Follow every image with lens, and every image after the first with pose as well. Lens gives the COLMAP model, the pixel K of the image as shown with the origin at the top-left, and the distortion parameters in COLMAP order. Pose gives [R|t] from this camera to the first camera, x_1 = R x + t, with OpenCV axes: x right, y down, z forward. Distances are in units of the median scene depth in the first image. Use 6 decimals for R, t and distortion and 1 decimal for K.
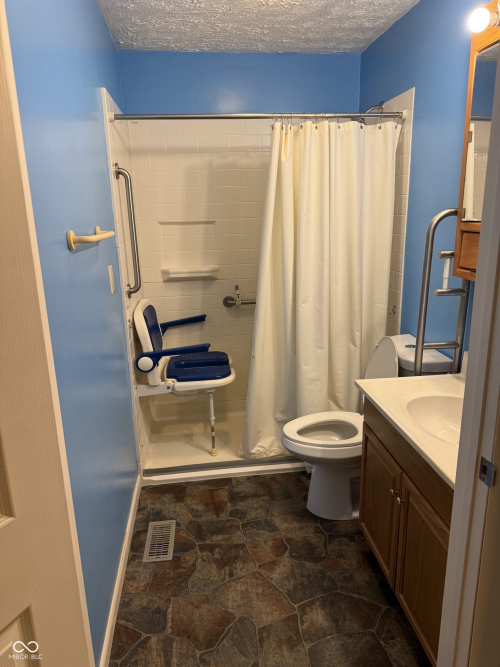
lens RADIAL K [[468.0, 0, 244.3], [0, 468.0, 329.7], [0, 0, 1]] dist [0.030561, -0.059300]
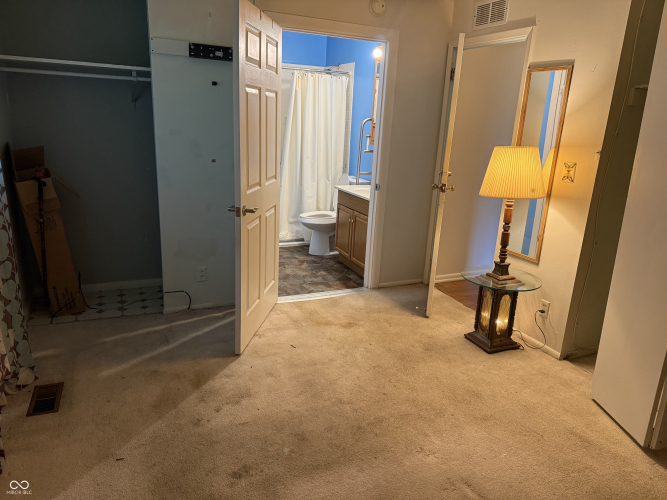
lens RADIAL K [[468.0, 0, 335.2], [0, 468.0, 252.8], [0, 0, 1]] dist [0.030561, -0.059300]
pose [[0.947316, -0.016508, 0.319874, -0.467704], [0.007329, 0.999527, 0.029876, 0.329185], [-0.320216, -0.025958, 0.946989, -1.140098]]
